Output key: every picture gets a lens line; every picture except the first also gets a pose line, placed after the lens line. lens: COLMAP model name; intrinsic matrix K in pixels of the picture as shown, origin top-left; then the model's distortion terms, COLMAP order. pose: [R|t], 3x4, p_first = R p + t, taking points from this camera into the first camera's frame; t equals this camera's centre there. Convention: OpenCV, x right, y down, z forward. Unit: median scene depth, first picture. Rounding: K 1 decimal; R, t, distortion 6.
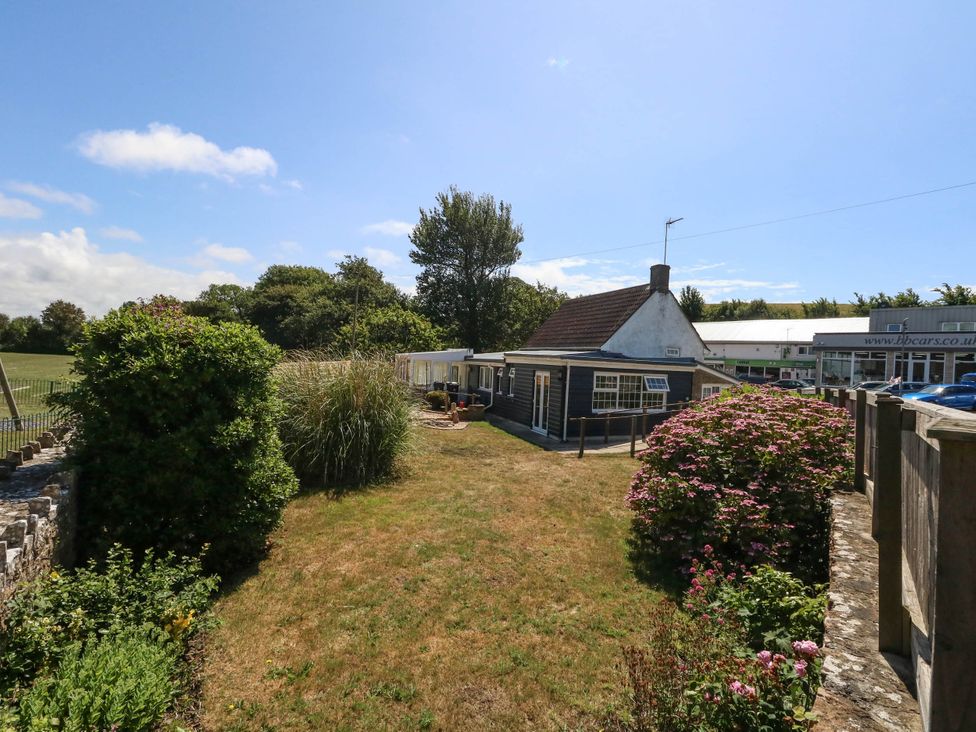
lens RADIAL K [[505.3, 0, 496.2], [0, 505.3, 360.1], [0, 0, 1]] dist [0.001914, -0.002390]
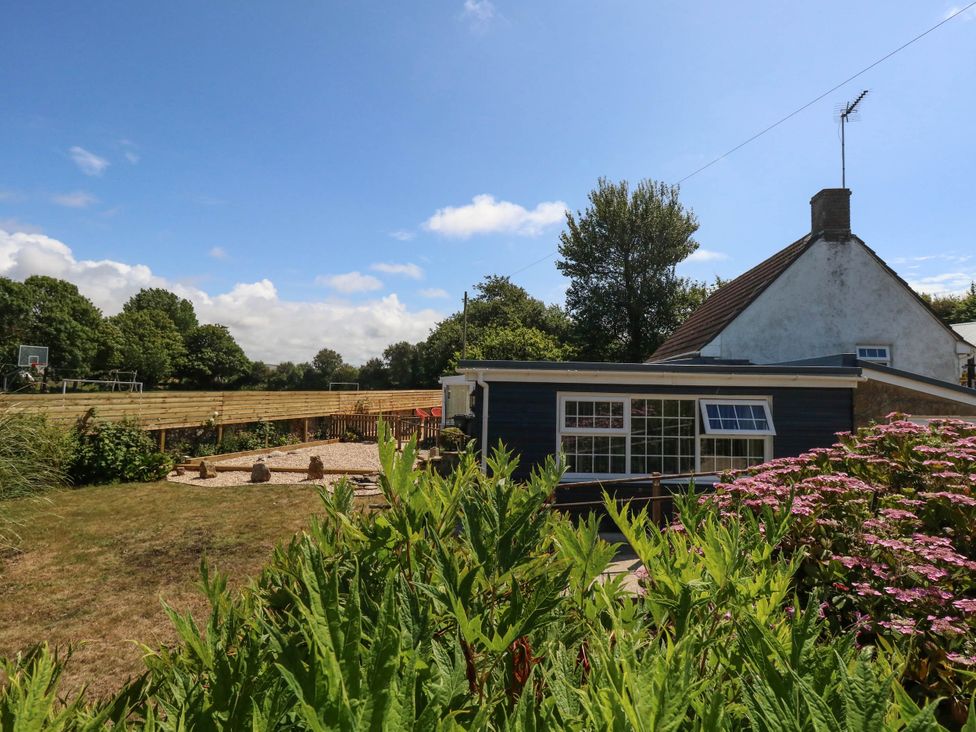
lens RADIAL K [[505.3, 0, 499.9], [0, 505.3, 359.0], [0, 0, 1]] dist [0.001914, -0.002390]
pose [[0.892340, -0.055051, -0.447995, 0.239457], [0.026602, 0.997223, -0.069553, 0.015398], [0.450580, 0.050147, 0.891327, 0.372044]]
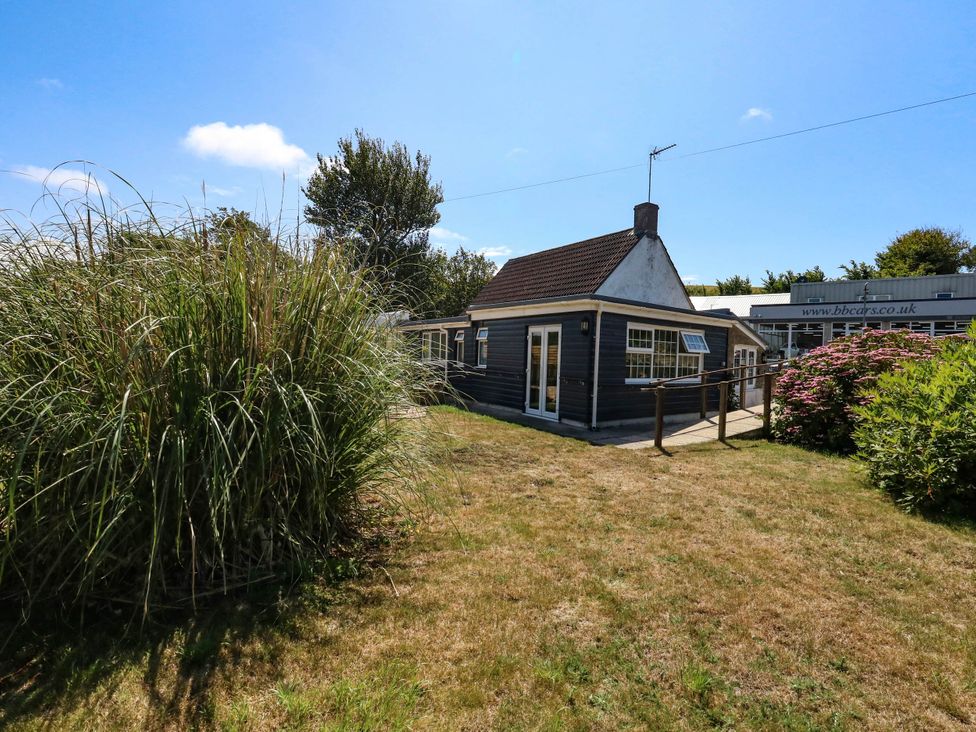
lens RADIAL K [[505.3, 0, 496.5], [0, 505.3, 359.0], [0, 0, 1]] dist [0.001914, -0.002390]
pose [[0.978832, -0.018435, 0.203834, -0.075520], [0.014572, 0.999685, 0.020436, 0.037068], [-0.204147, -0.017033, 0.978792, 0.254663]]
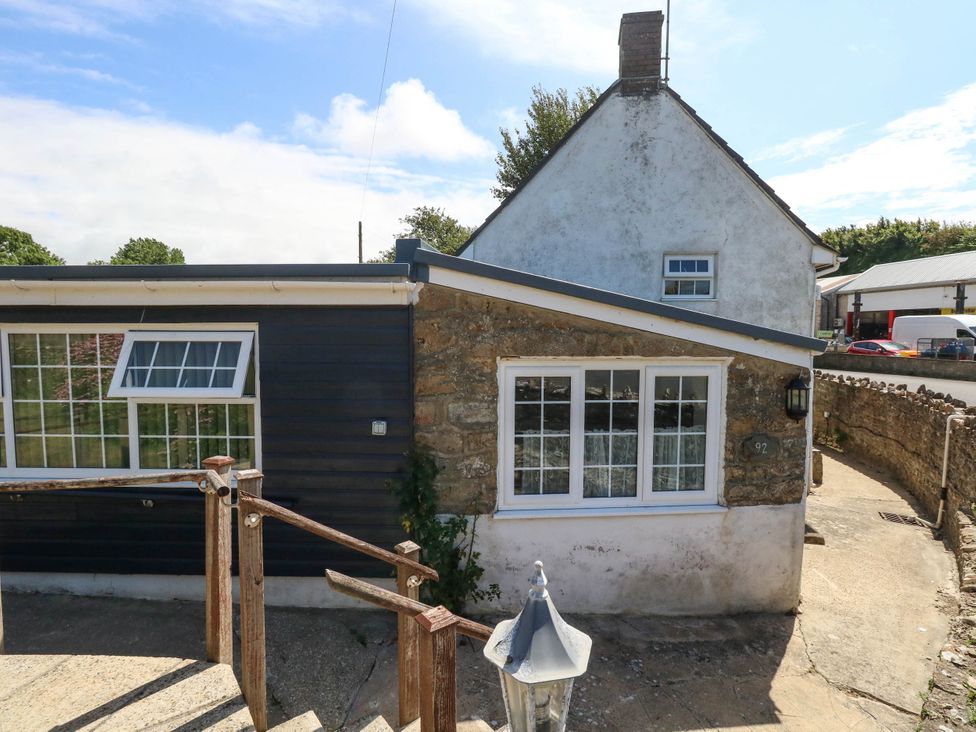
lens RADIAL K [[505.3, 0, 498.3], [0, 505.3, 360.4], [0, 0, 1]] dist [0.001914, -0.002390]
pose [[0.875344, -0.018092, -0.483162, 0.397689], [0.040911, 0.998487, 0.036731, 0.030348], [0.481767, -0.051919, 0.874760, 0.624130]]
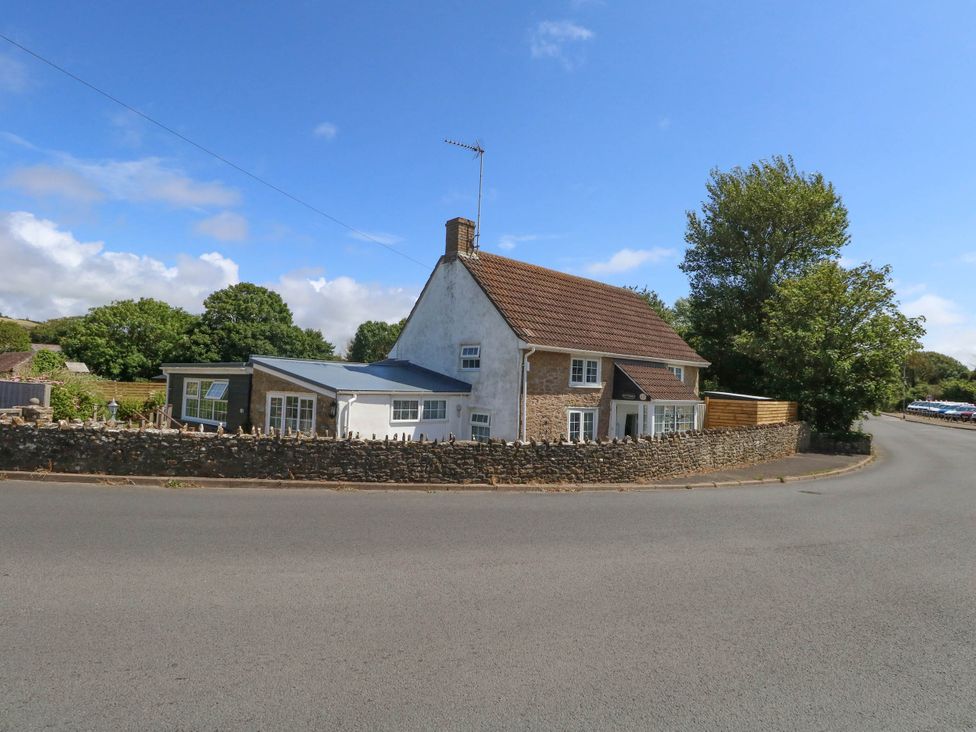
lens RADIAL K [[505.3, 0, 505.5], [0, 505.3, 366.1], [0, 0, 1]] dist [0.001914, -0.002390]
pose [[0.404237, -0.076607, -0.911440, 0.910310], [-0.010488, 0.996033, -0.088369, 0.054219], [0.914594, 0.045281, 0.401830, 0.788982]]
